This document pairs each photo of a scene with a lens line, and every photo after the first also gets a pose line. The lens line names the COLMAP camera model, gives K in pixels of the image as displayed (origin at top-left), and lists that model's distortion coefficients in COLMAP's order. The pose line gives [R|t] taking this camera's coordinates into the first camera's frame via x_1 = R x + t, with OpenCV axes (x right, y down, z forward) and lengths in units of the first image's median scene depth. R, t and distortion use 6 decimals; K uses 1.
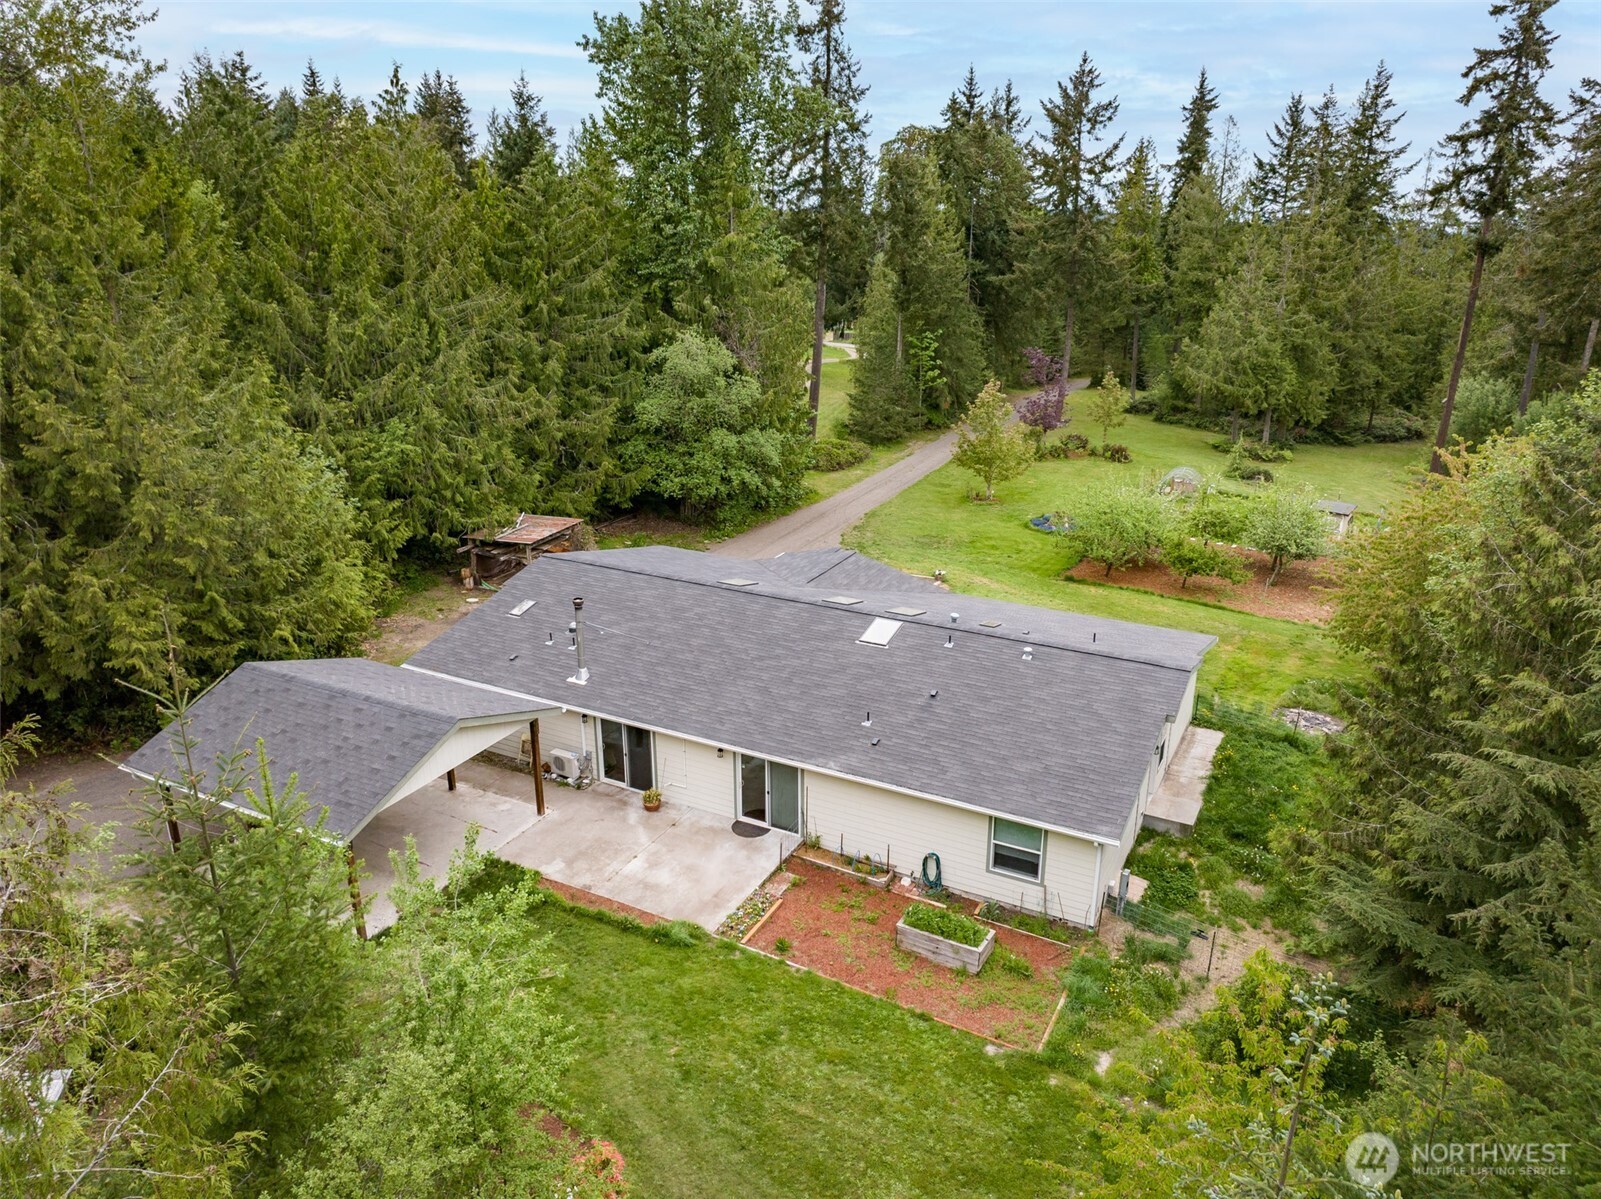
lens RADIAL K [[1119.8, 0, 803.3], [0, 1119.8, 600.7], [0, 0, 1]] dist [-0.039674, 0.000236]
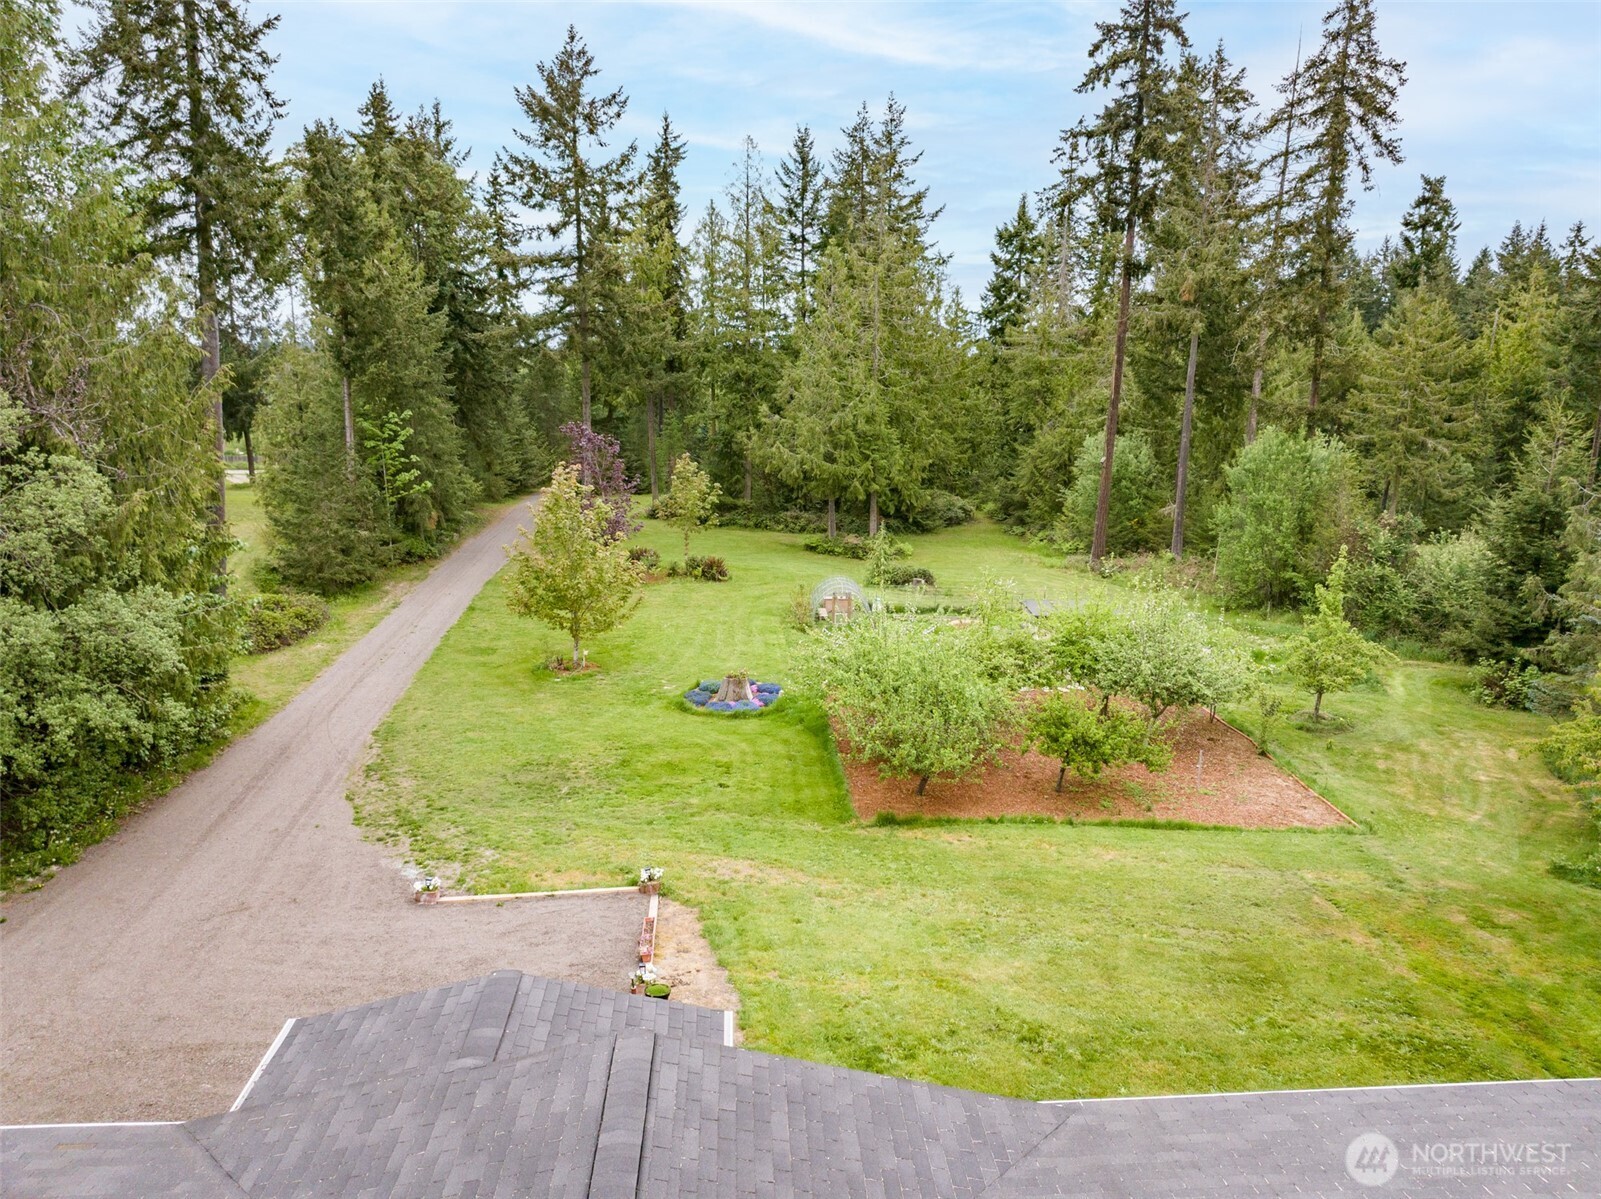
lens RADIAL K [[1119.8, 0, 802.3], [0, 1119.8, 595.4], [0, 0, 1]] dist [-0.039674, 0.000236]
pose [[0.858793, -0.109751, 0.500429, -0.021346], [0.167049, 0.983389, -0.071004, -0.066629], [-0.484323, 0.144573, 0.862861, 0.439629]]
